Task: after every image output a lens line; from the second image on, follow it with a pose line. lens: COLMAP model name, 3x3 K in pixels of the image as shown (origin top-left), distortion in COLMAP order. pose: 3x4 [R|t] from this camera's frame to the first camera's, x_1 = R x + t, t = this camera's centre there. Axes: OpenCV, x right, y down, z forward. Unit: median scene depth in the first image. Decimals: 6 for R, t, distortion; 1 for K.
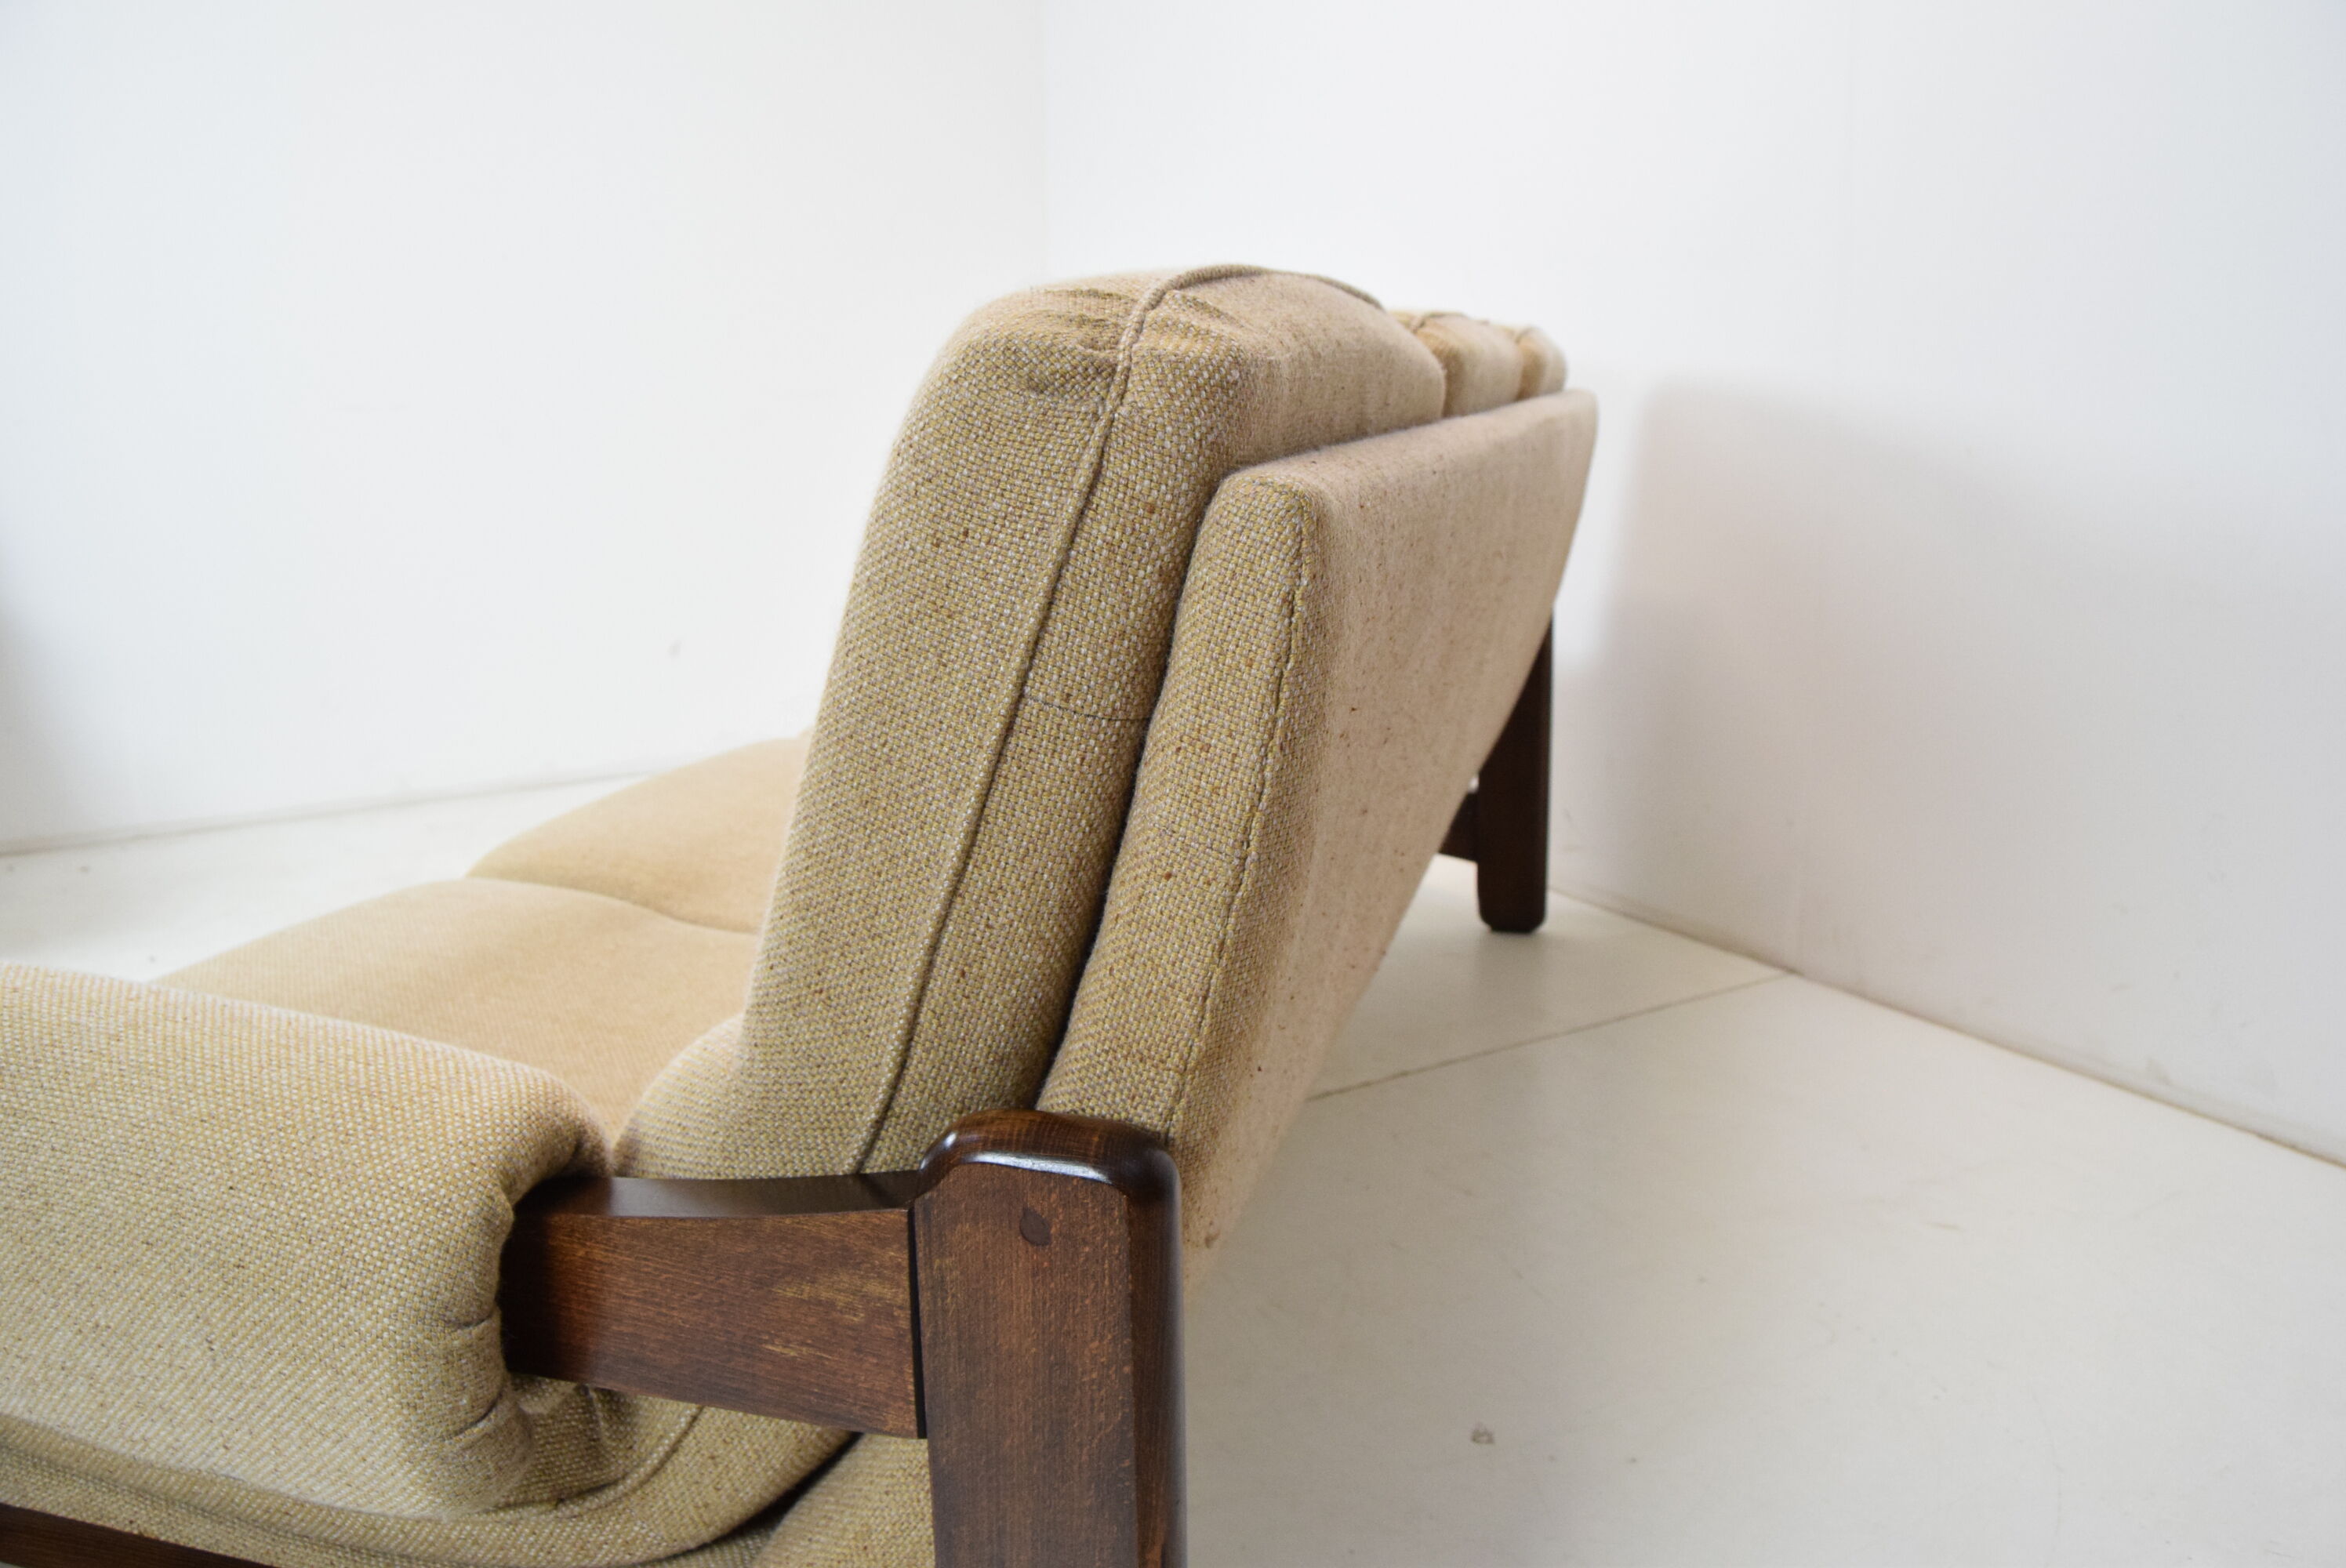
lens RADIAL K [[1824.3, 0, 1173.0], [0, 1824.3, 784.0], [0, 0, 1]] dist [-0.081784, 0.011205]
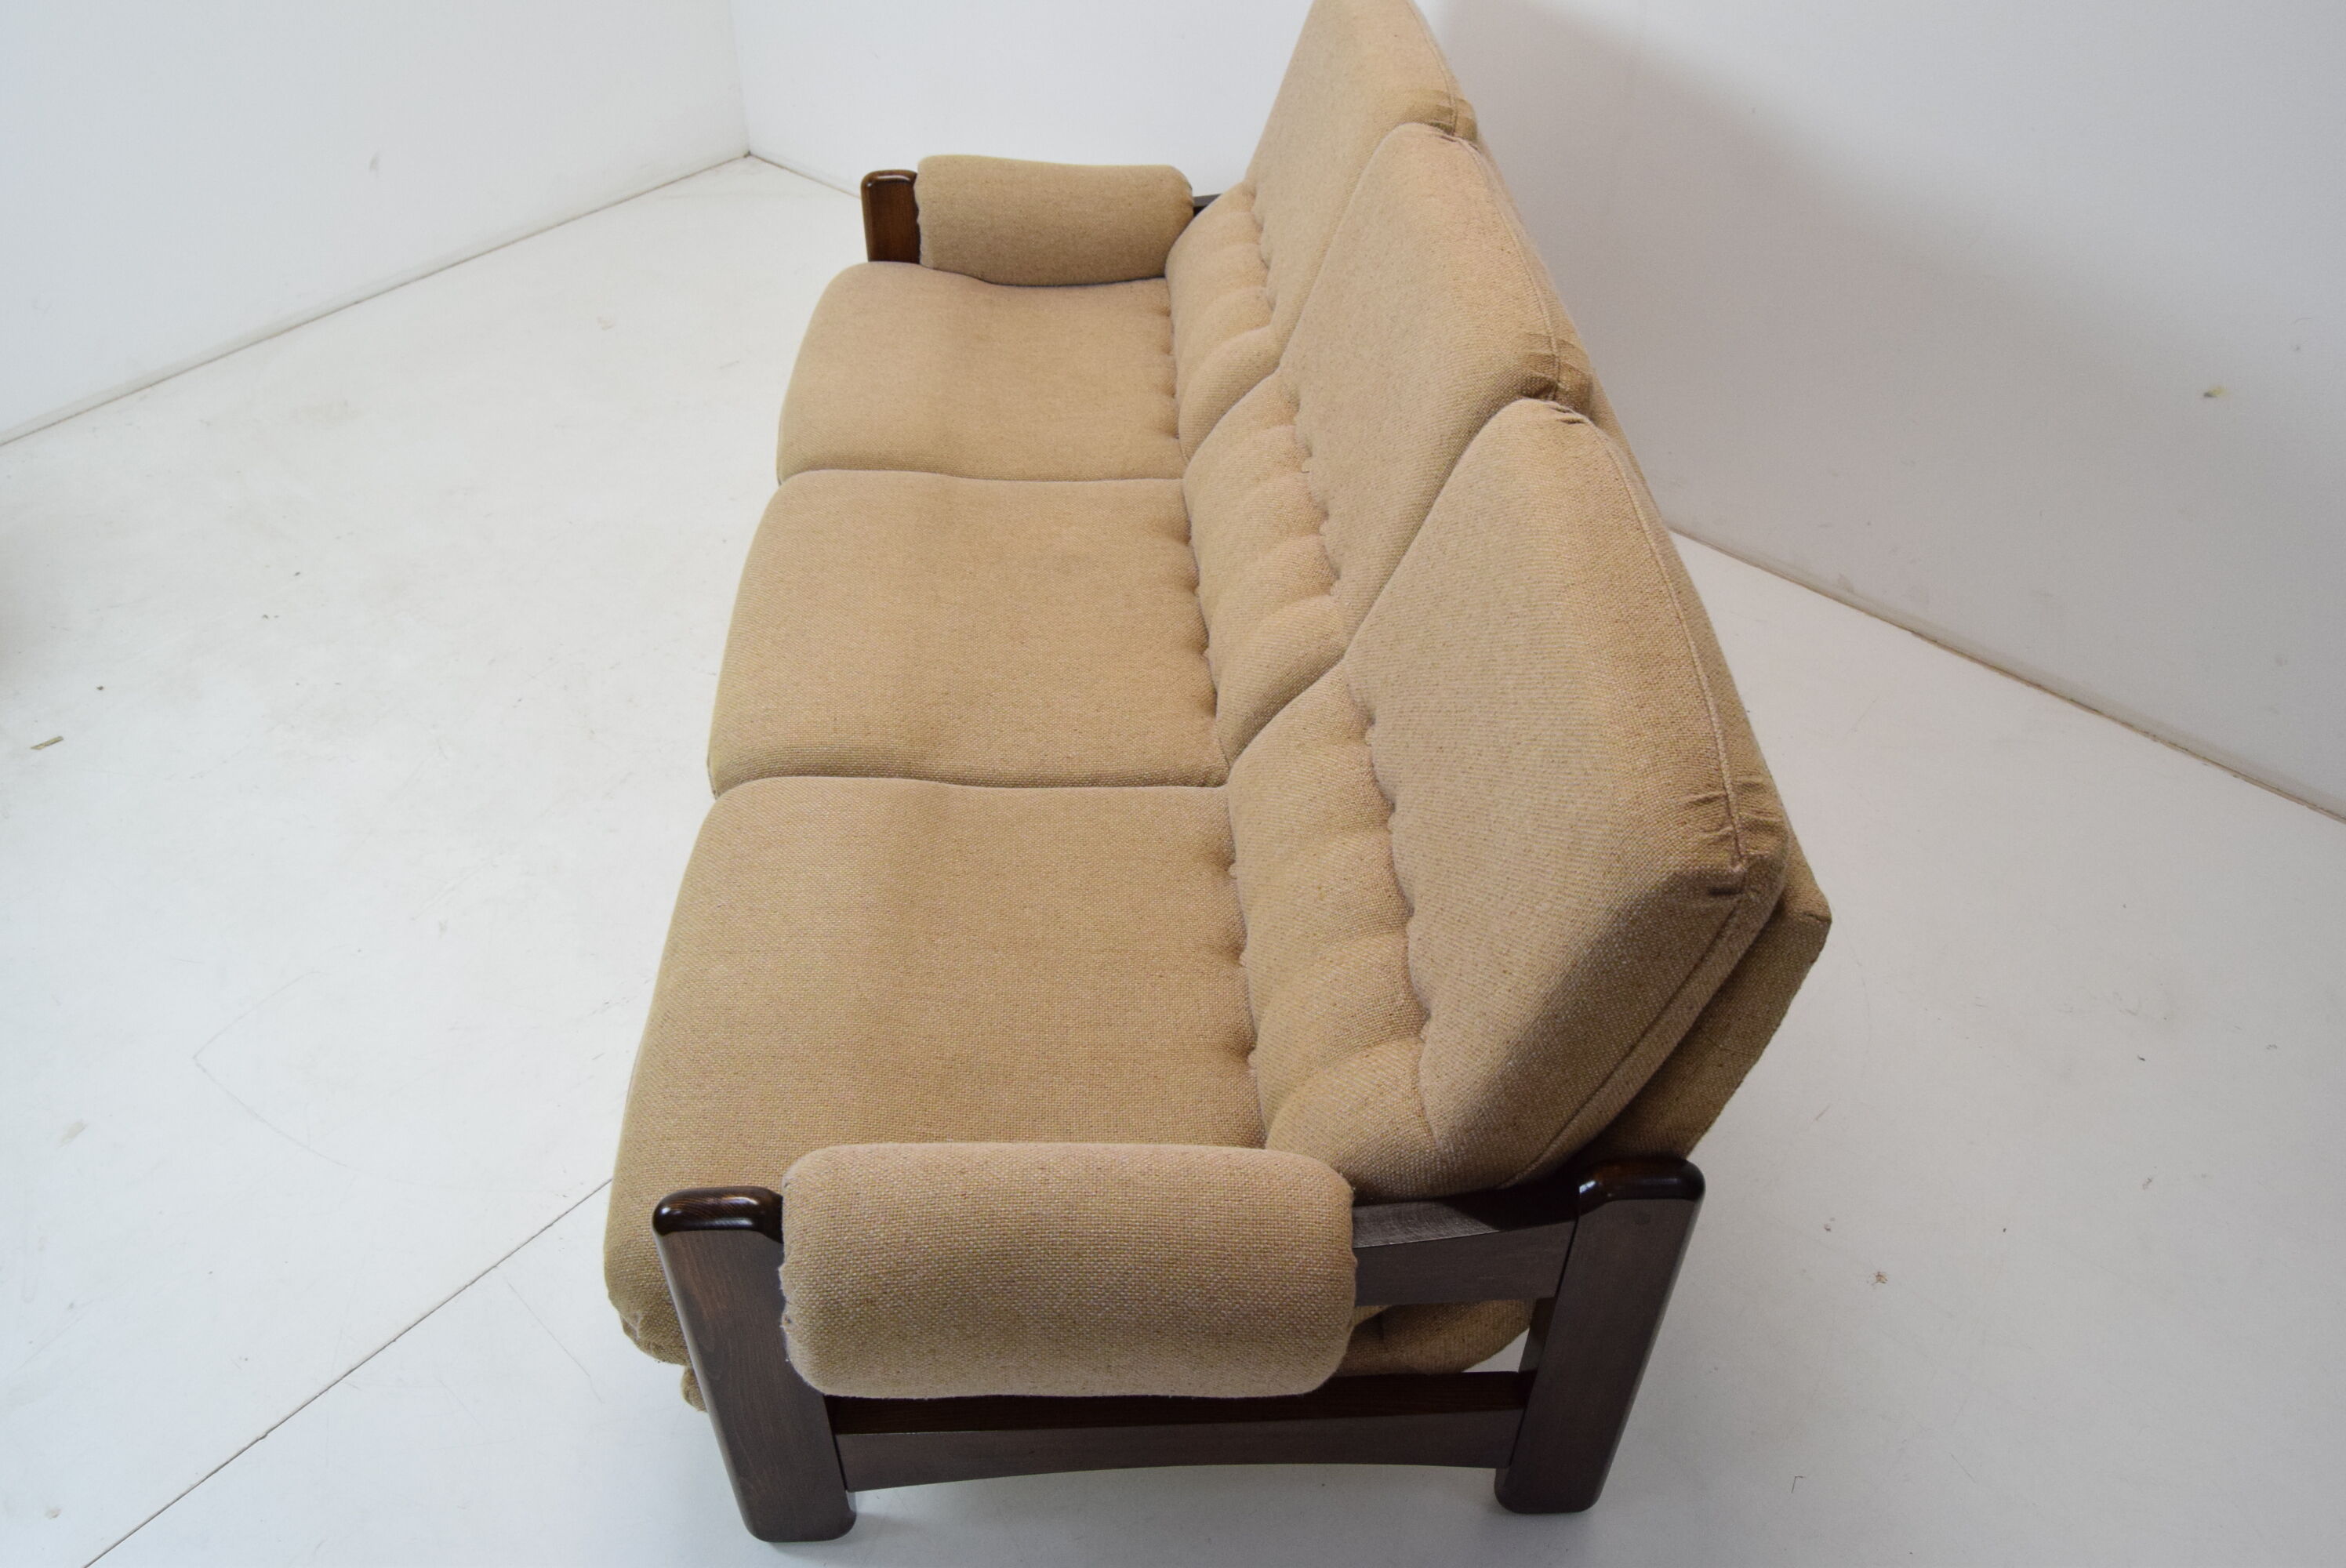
lens RADIAL K [[1839.3, 0, 1170.5], [0, 1839.3, 777.6], [0, 0, 1]] dist [-0.080182, 0.012696]
pose [[0.948613, -0.186709, 0.255484, -0.942206], [0.045818, 0.879912, 0.472922, -1.101485], [-0.313103, -0.436915, 0.843251, -0.306466]]
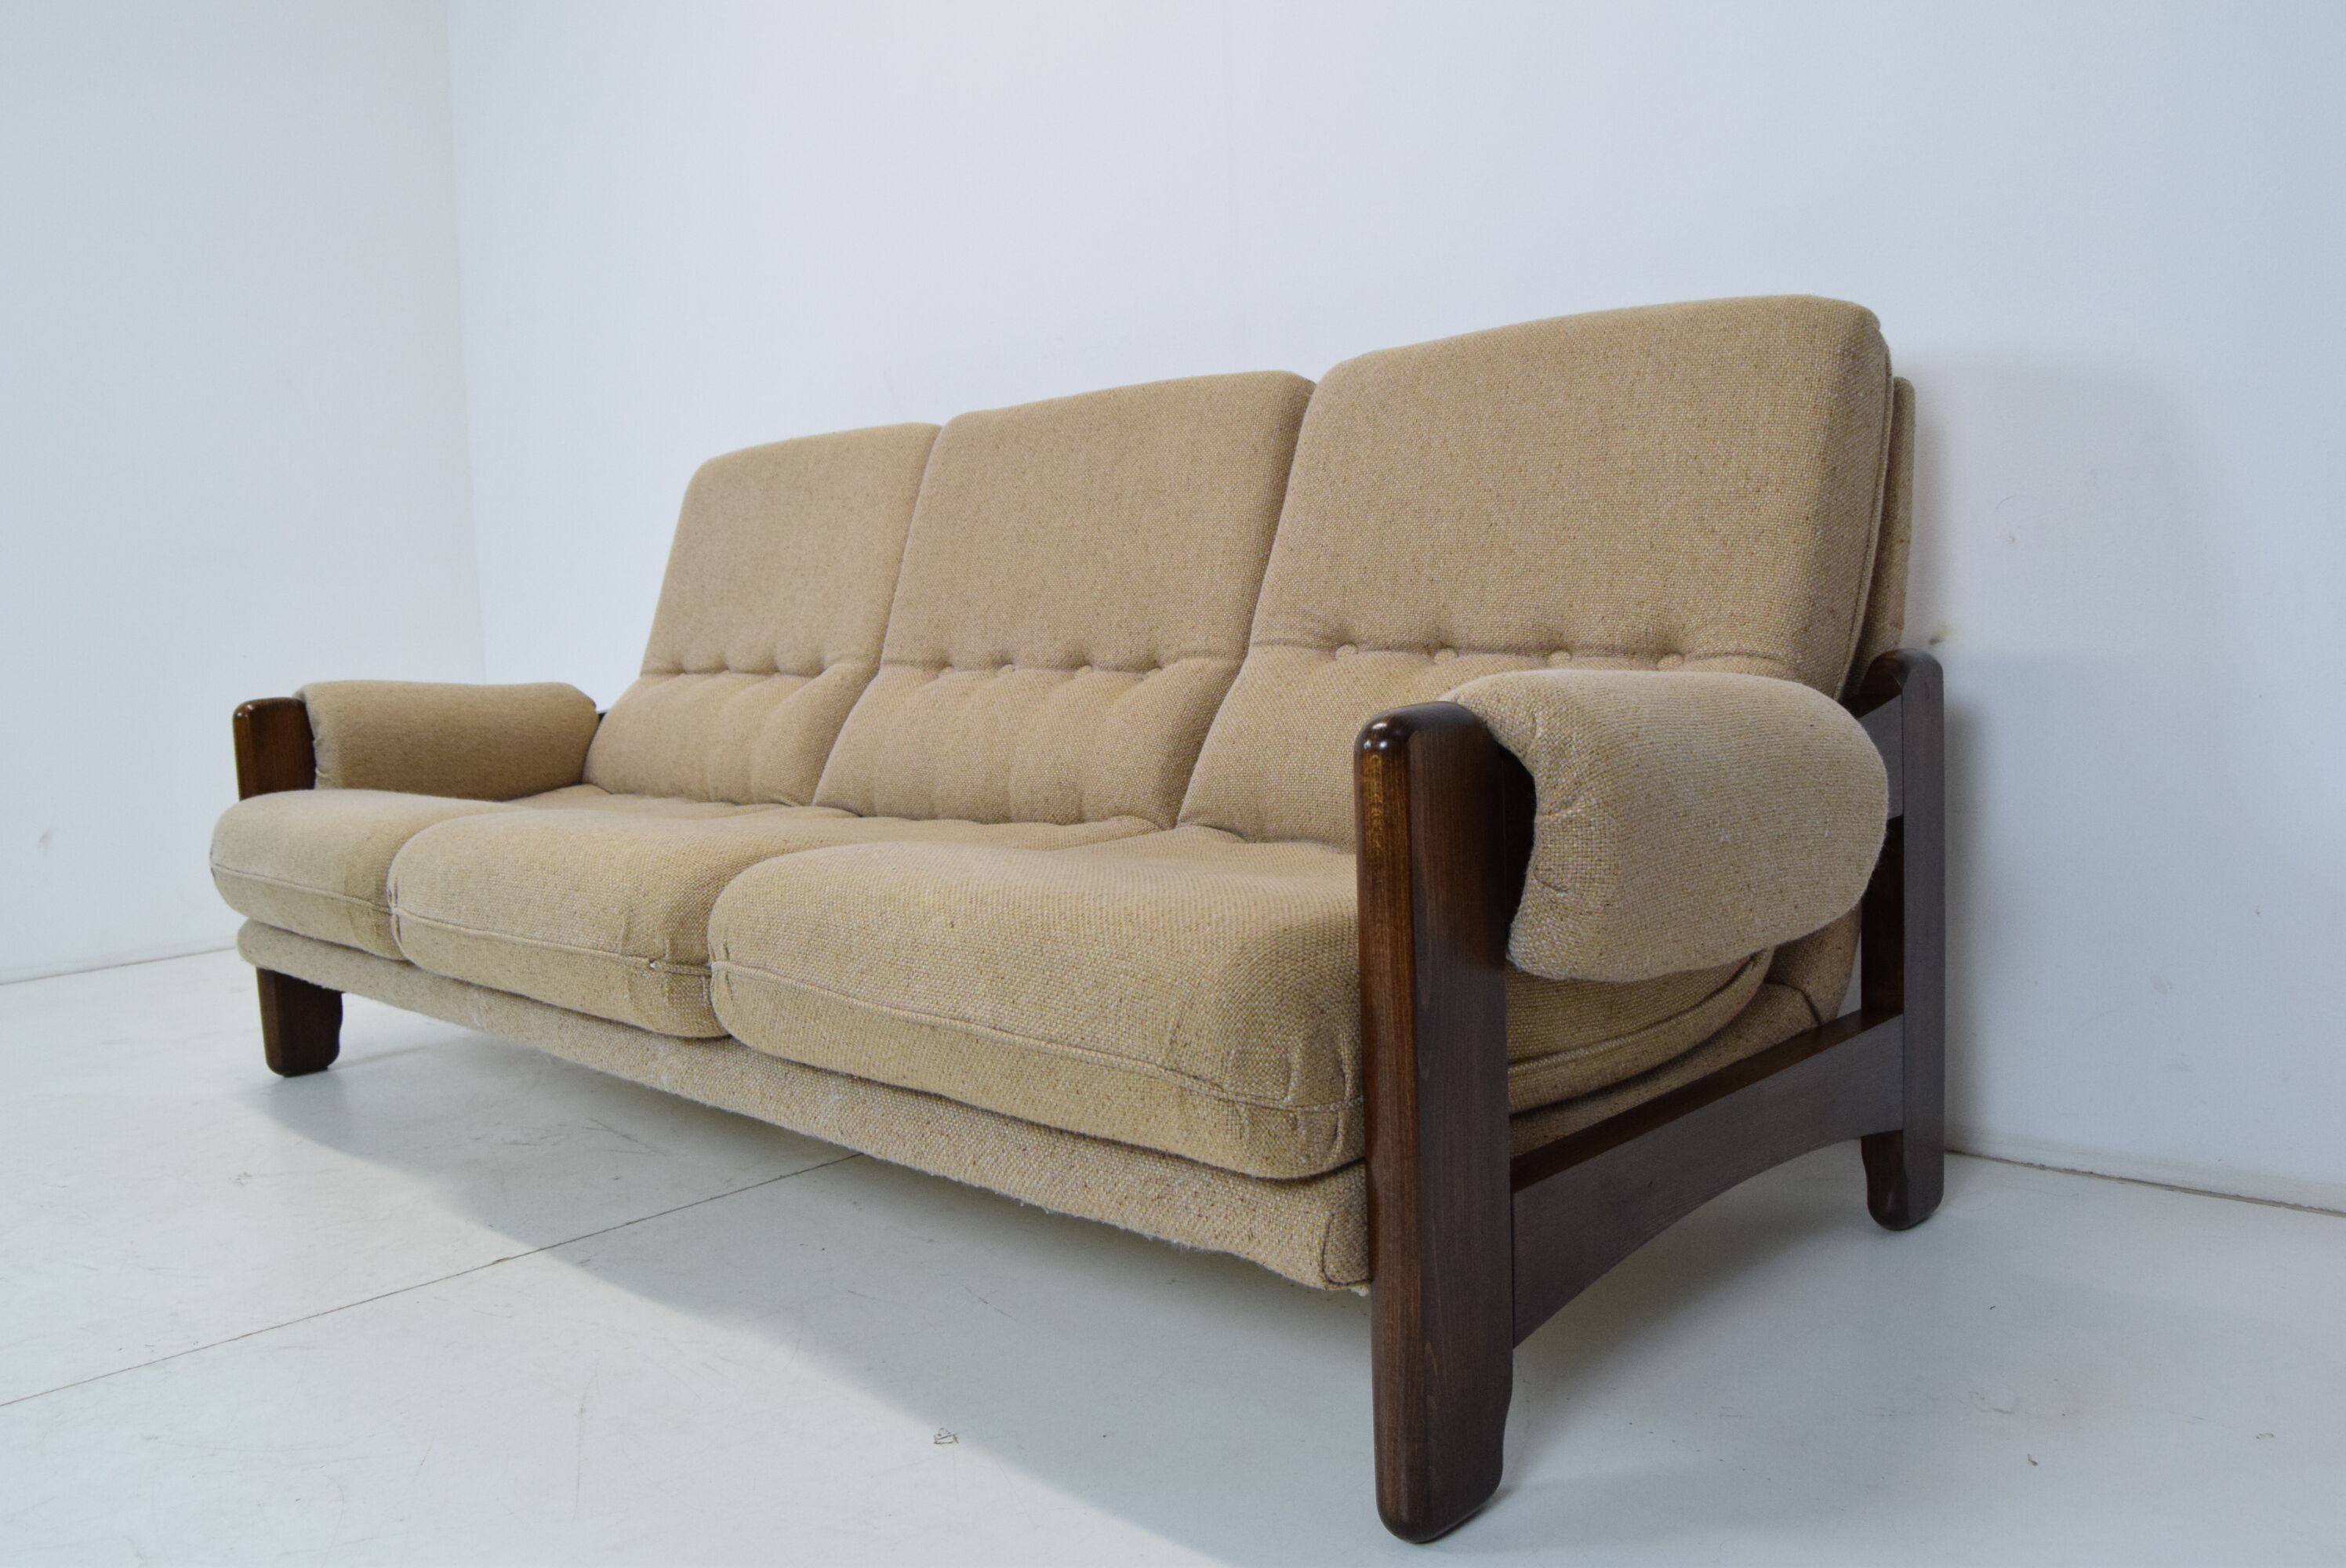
lens RADIAL K [[1839.3, 0, 1170.5], [0, 1839.3, 777.6], [0, 0, 1]] dist [-0.080182, 0.012696]
pose [[0.485105, -0.091438, 0.869662, -2.387365], [0.231981, 0.972341, -0.027167, 0.181094], [-0.843124, 0.214924, 0.492899, 0.661917]]
